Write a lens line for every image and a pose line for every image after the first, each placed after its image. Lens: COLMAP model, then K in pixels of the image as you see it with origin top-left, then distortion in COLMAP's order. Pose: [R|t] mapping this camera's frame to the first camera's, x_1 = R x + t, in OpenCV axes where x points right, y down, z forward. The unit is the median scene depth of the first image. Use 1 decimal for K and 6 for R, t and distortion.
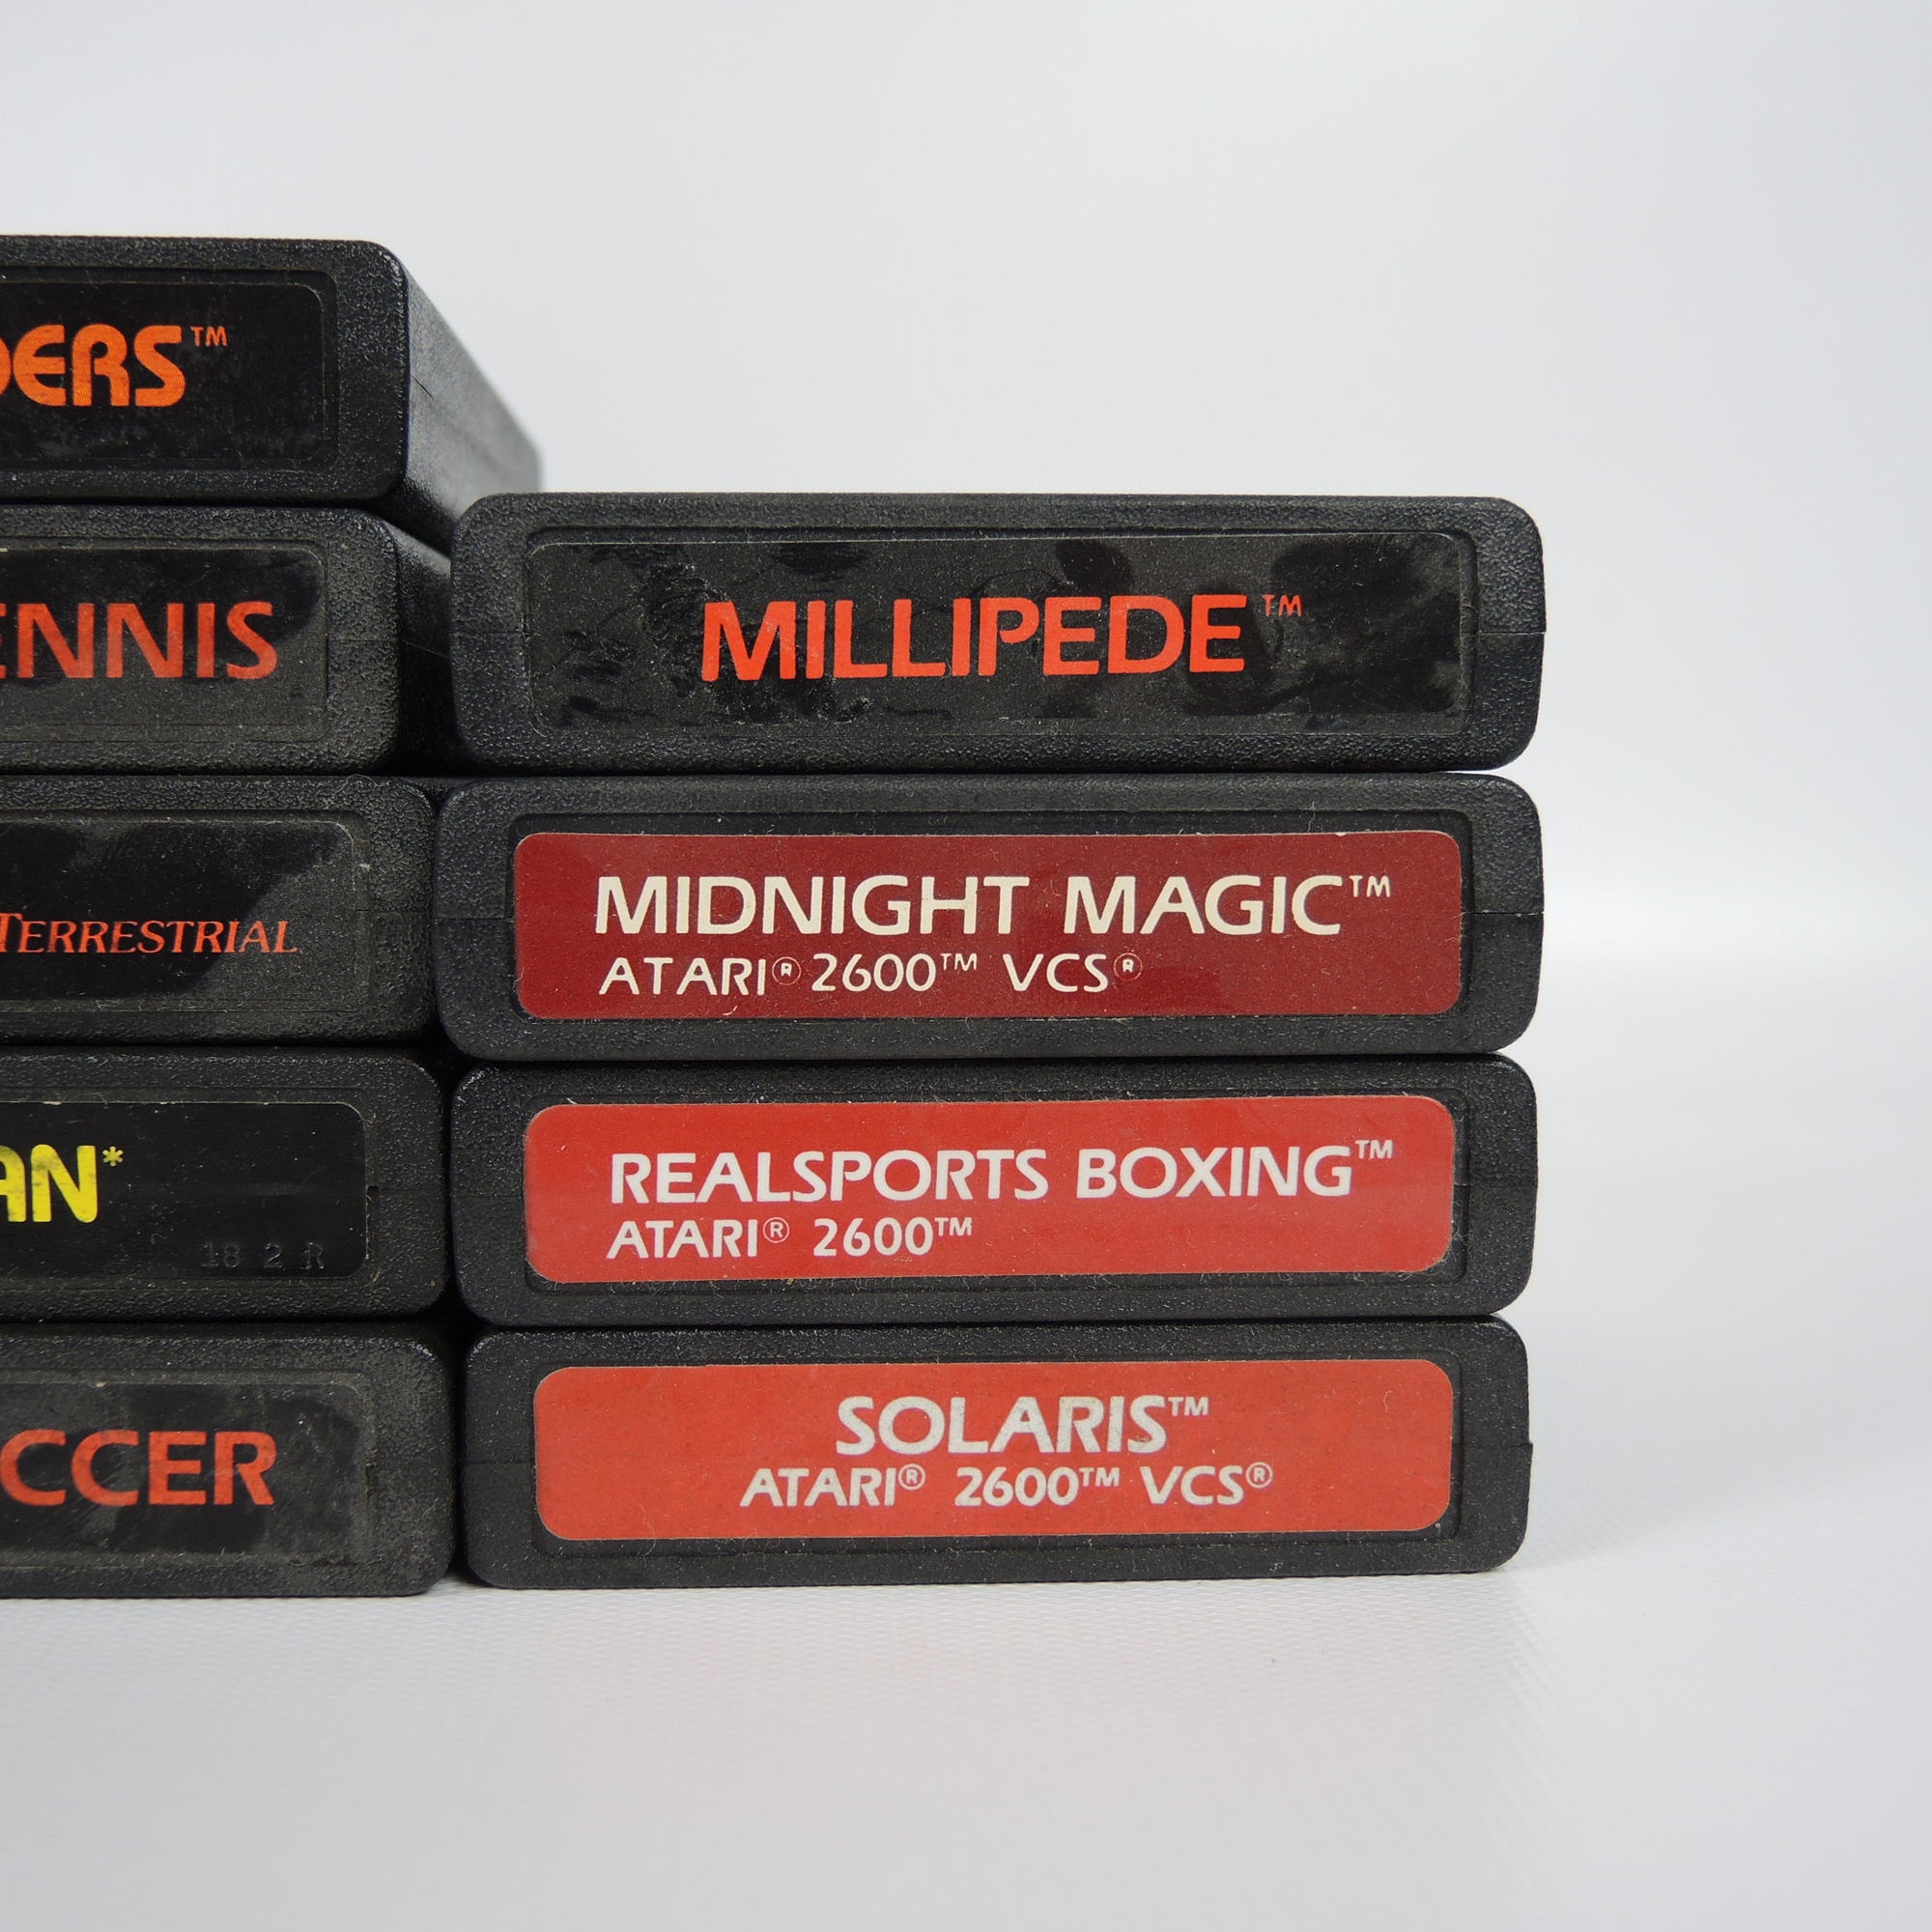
lens RADIAL K [[2311.7, 0, 966.0], [0, 2311.7, 966.0], [0, 0, 1]] dist [-0.010431, -0.099570]
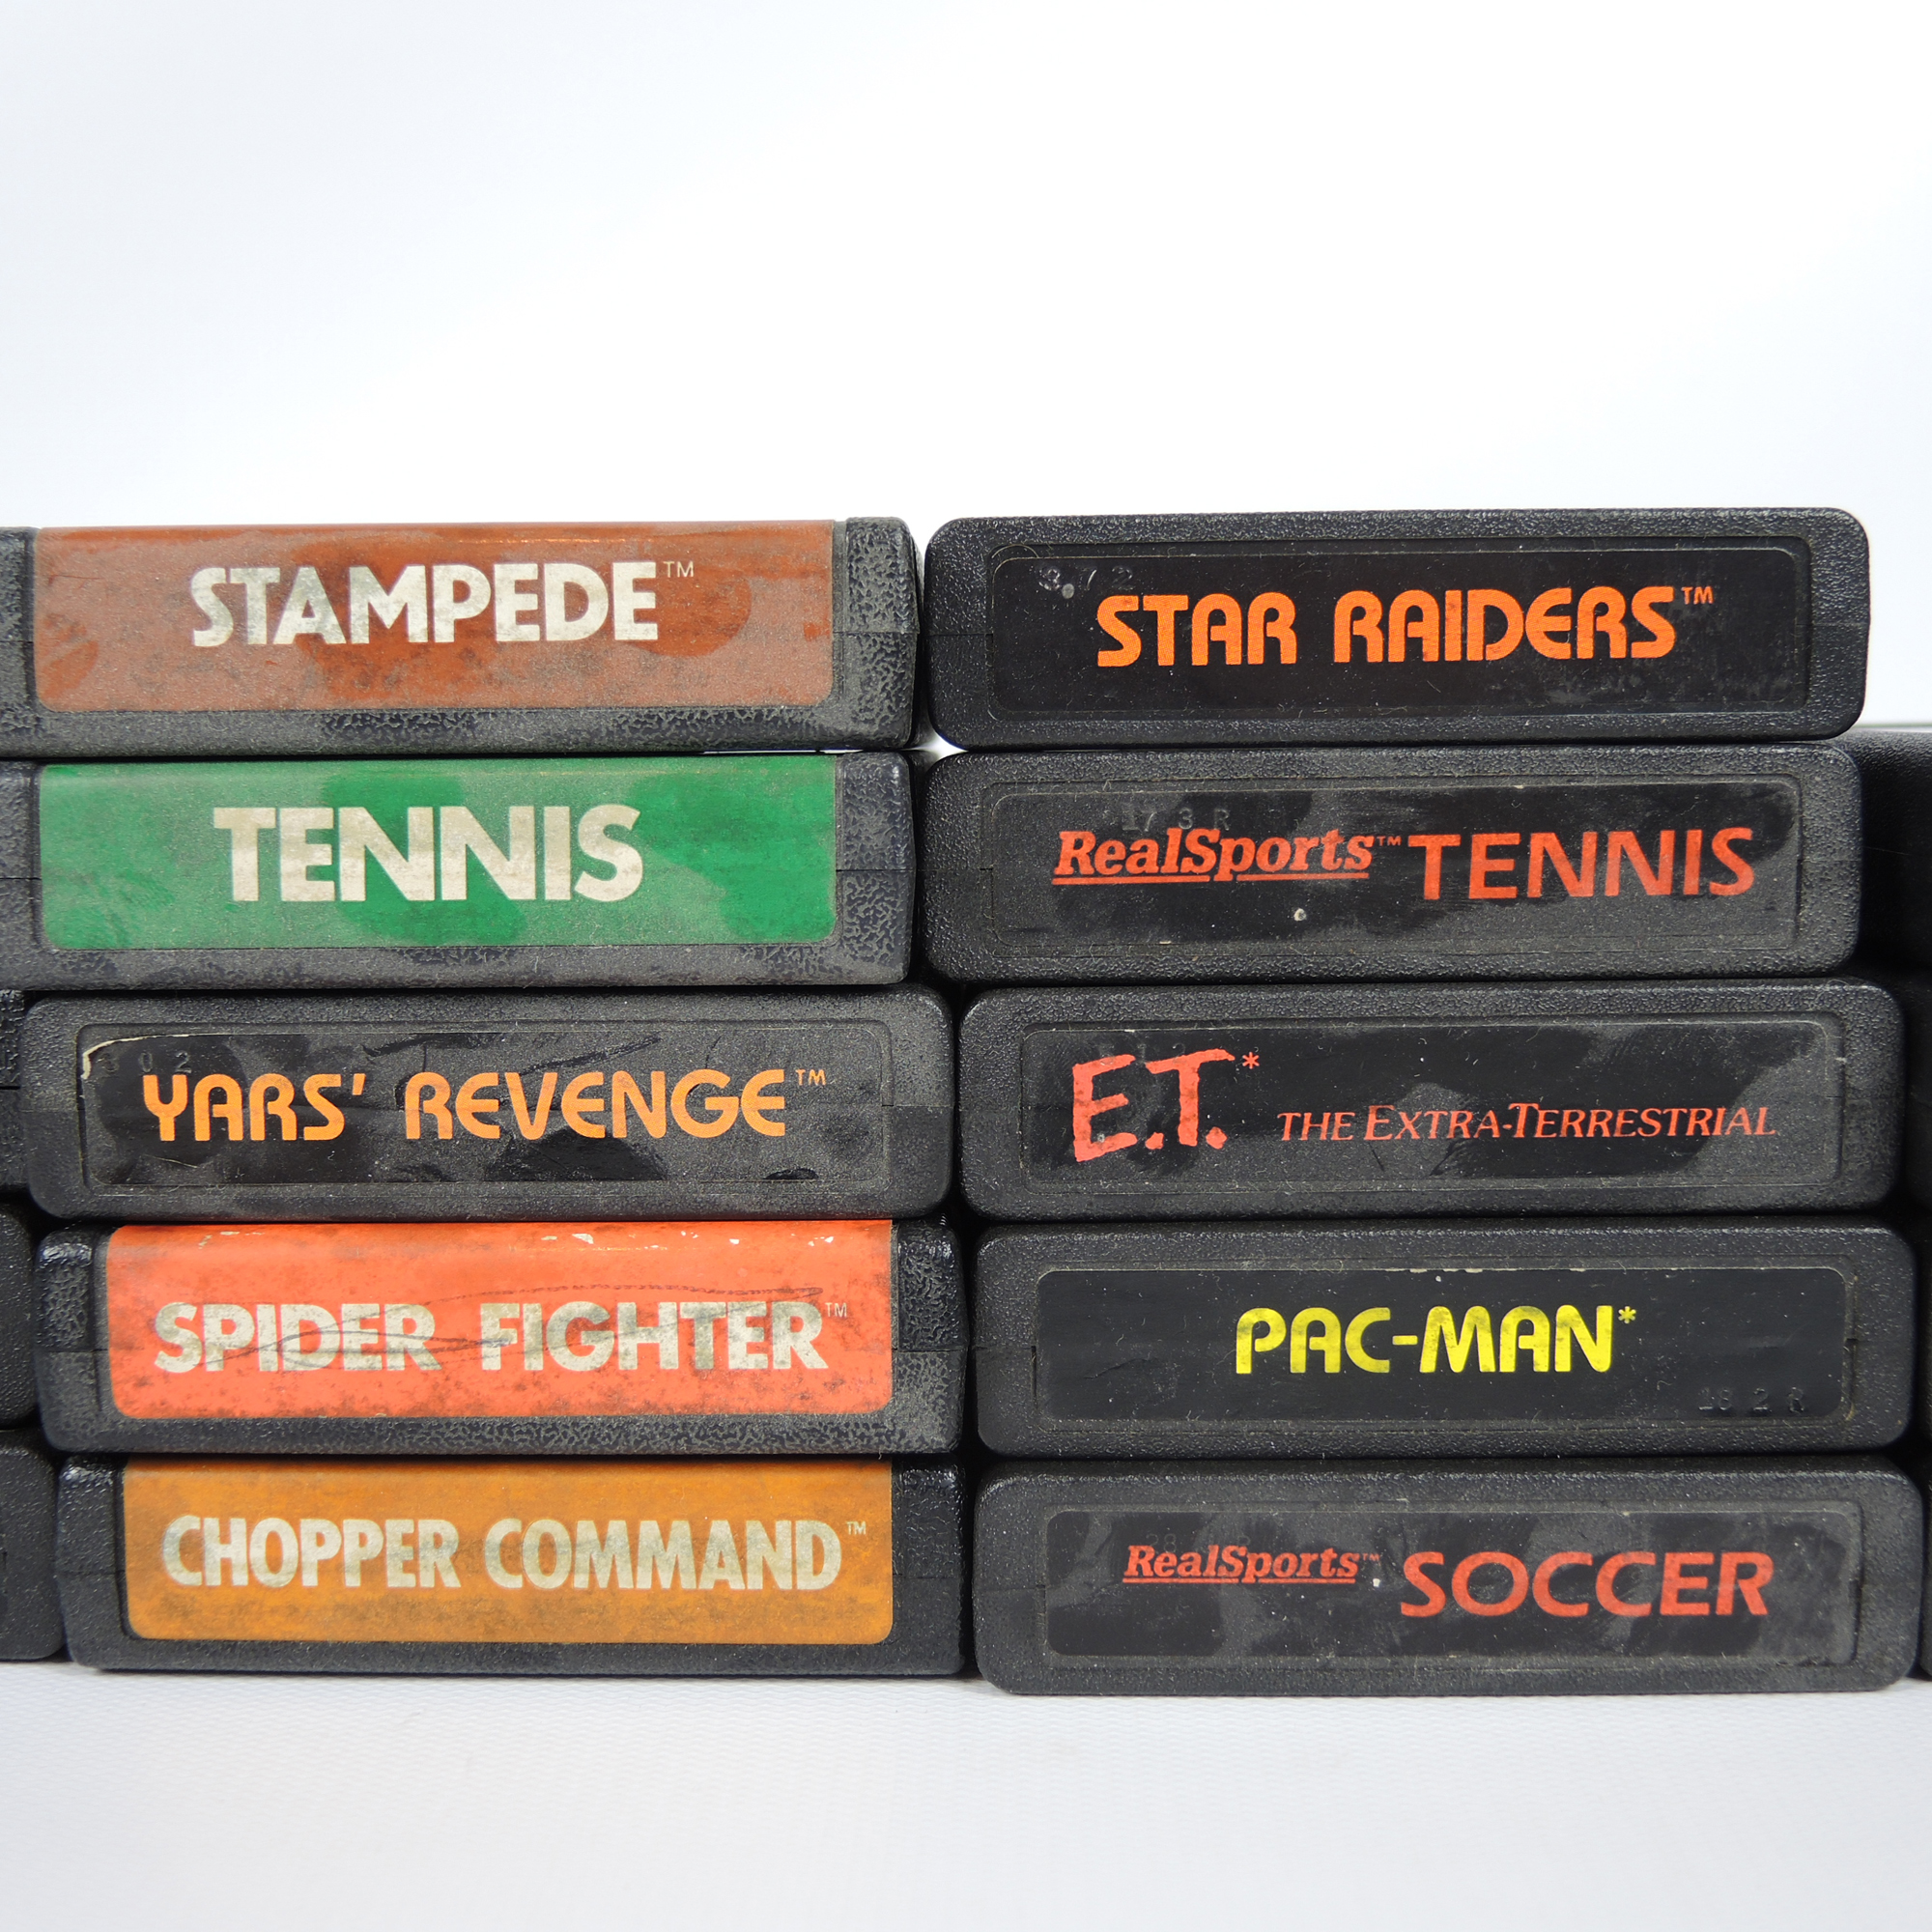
lens RADIAL K [[2311.7, 0, 966.0], [0, 2311.7, 966.0], [0, 0, 1]] dist [-0.010431, -0.099570]
pose [[0.996486, -0.011280, -0.082997, -0.597615], [0.013223, 0.999651, 0.022891, -0.121528], [0.082710, -0.023908, 0.996287, -0.170244]]
